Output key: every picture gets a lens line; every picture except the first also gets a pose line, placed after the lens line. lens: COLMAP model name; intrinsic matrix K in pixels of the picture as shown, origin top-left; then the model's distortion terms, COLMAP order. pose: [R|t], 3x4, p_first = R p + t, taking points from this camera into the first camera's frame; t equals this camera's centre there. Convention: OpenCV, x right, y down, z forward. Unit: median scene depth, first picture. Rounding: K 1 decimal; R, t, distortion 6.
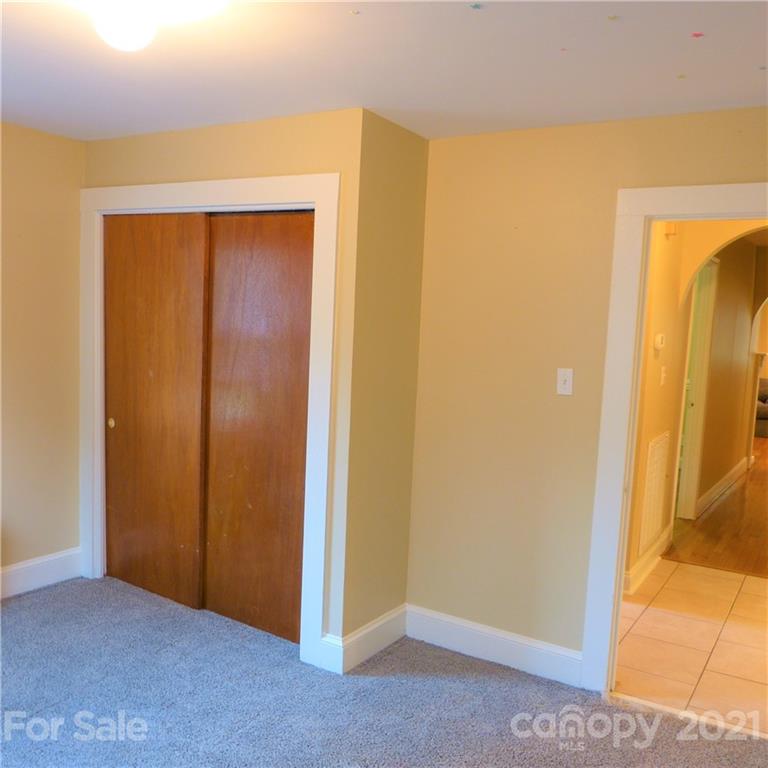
lens RADIAL K [[763.8, 0, 382.1], [0, 763.8, 386.7], [0, 0, 1]] dist [-0.025392, 0.002393]
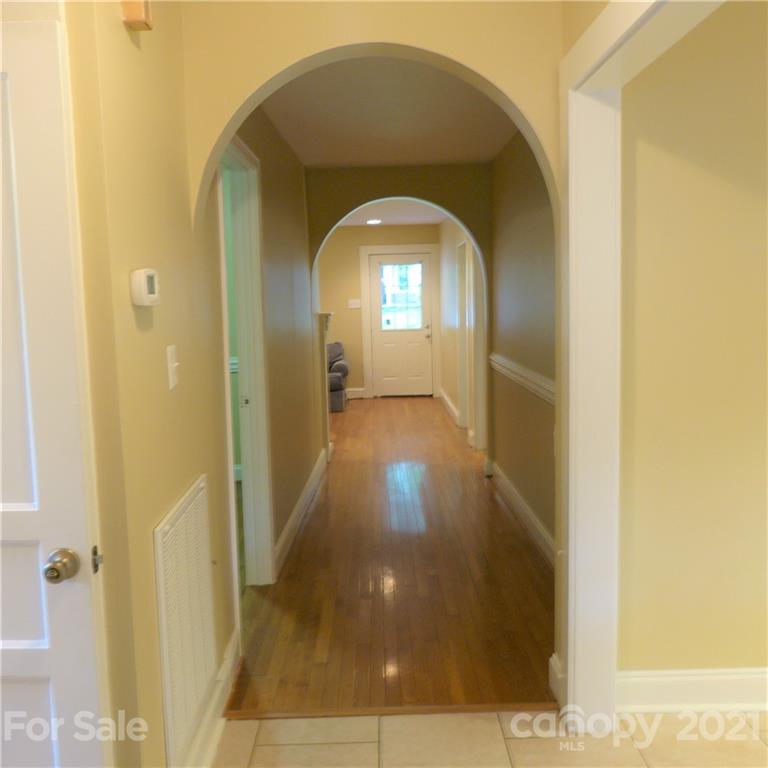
lens RADIAL K [[763.8, 0, 382.1], [0, 763.8, 386.7], [0, 0, 1]] dist [-0.025392, 0.002393]
pose [[0.843338, -0.131217, 0.521116, 0.198265], [0.118068, 0.991279, 0.058531, -0.011846], [-0.524252, 0.012166, 0.851476, 0.459770]]
